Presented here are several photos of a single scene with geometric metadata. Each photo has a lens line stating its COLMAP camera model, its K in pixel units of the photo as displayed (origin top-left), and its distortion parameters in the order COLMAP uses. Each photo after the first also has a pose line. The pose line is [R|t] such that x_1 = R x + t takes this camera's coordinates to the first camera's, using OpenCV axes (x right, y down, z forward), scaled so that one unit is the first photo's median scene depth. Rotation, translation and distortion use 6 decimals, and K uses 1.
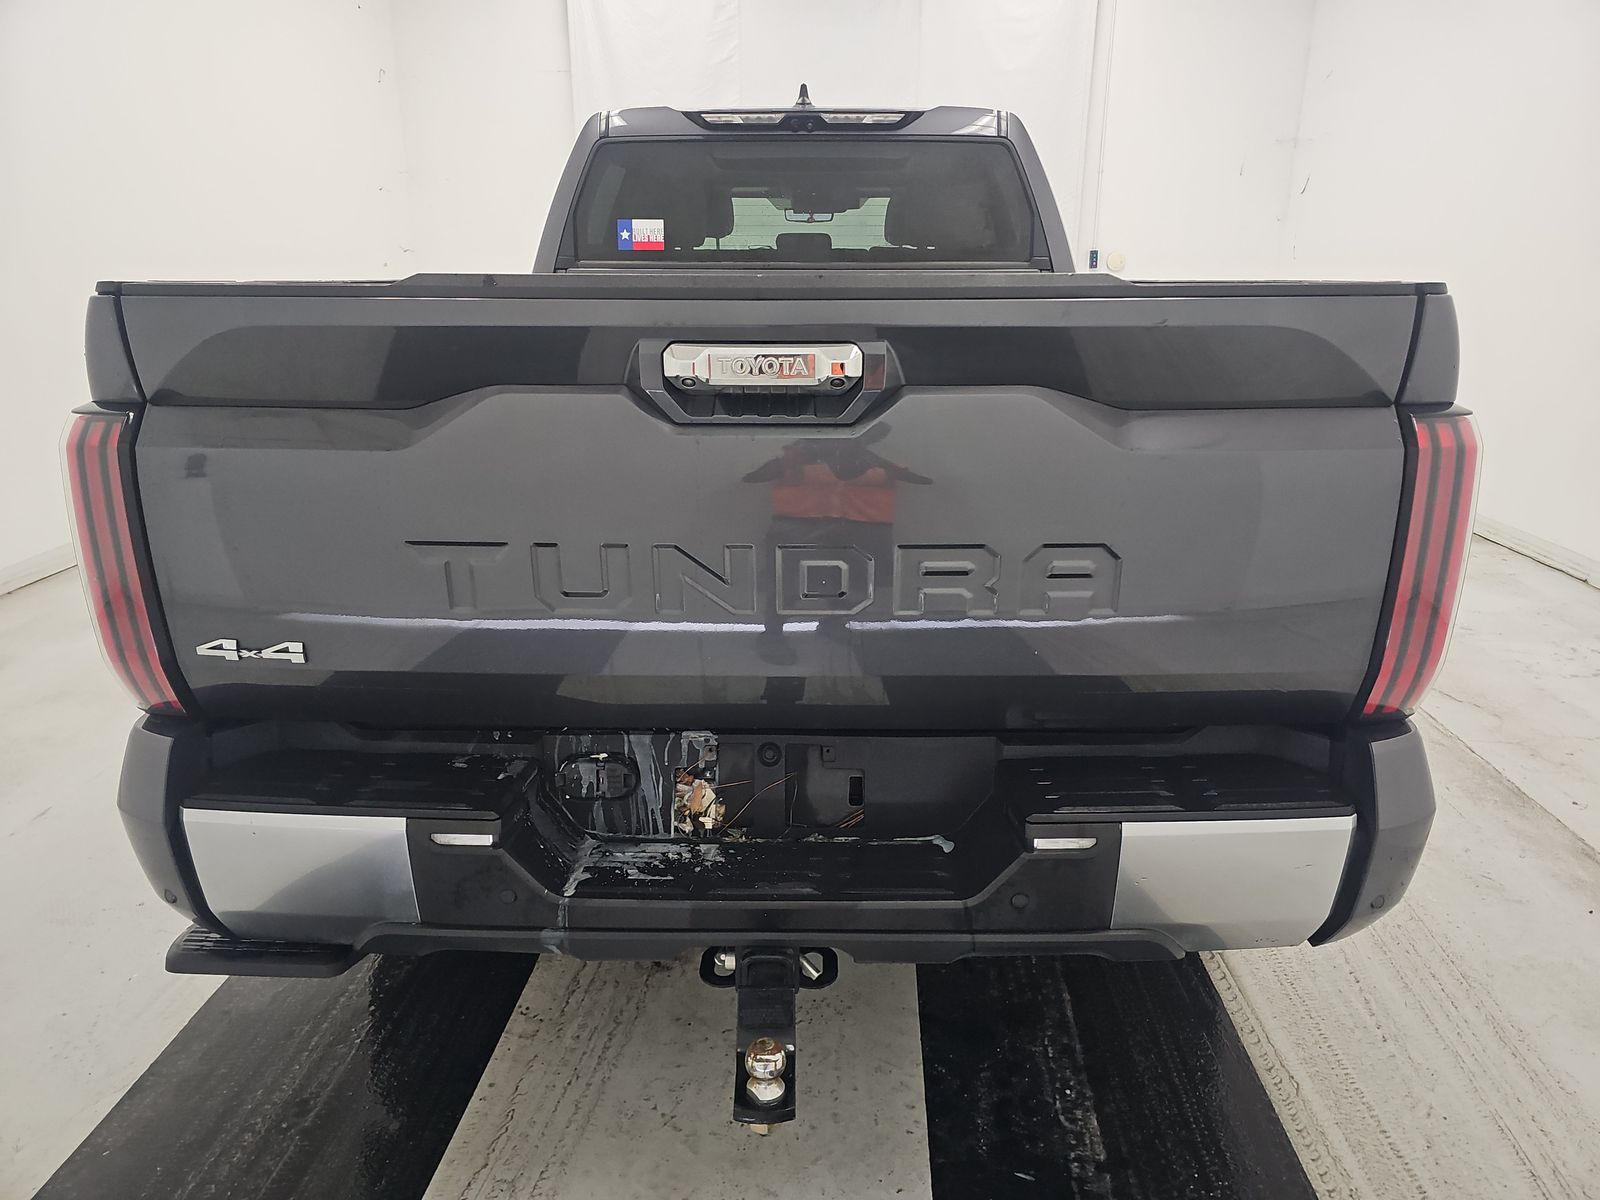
lens RADIAL K [[1074.6, 0, 804.7], [0, 1074.6, 596.7], [0, 0, 1]] dist [0.045297, 0.002272]
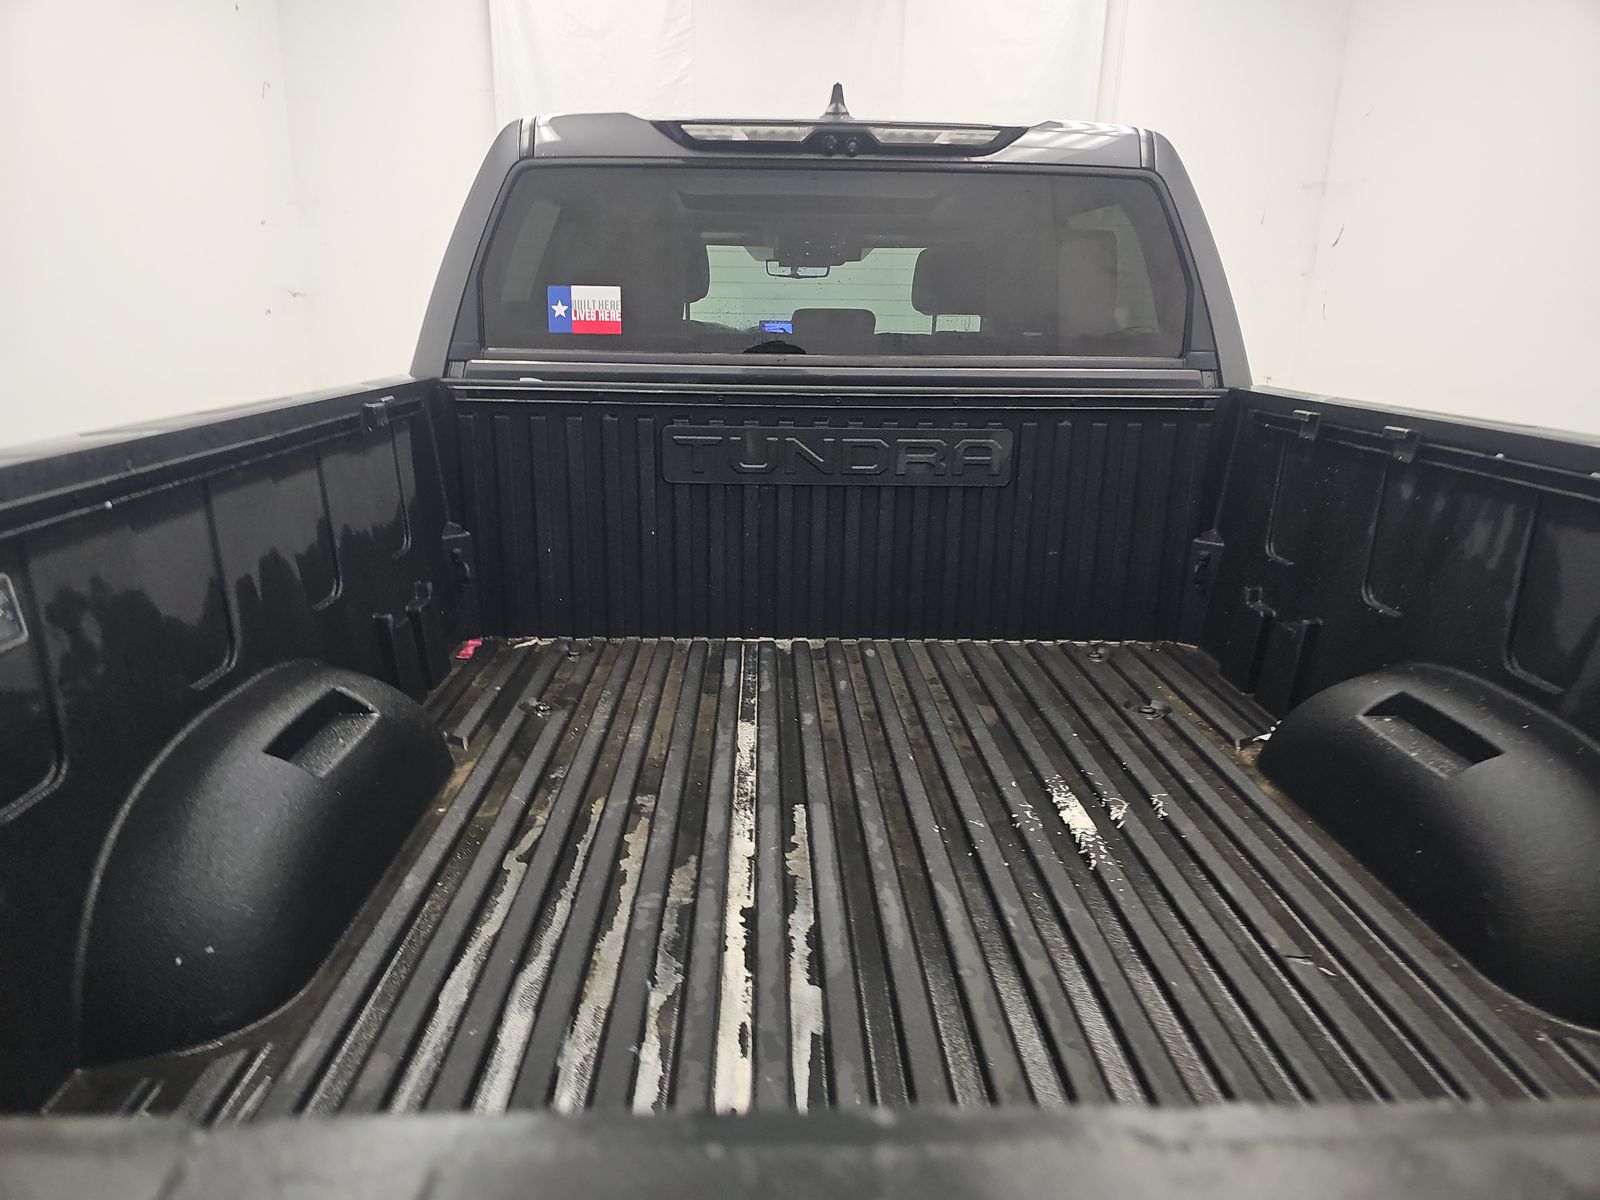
lens RADIAL K [[1074.6, 0, 795.9], [0, 1074.6, 602.6], [0, 0, 1]] dist [0.045297, 0.002272]
pose [[0.998589, -0.002232, 0.053056, -0.060974], [0.003589, 0.999669, -0.025484, -0.144787], [-0.052982, 0.025639, 0.998266, 0.359589]]
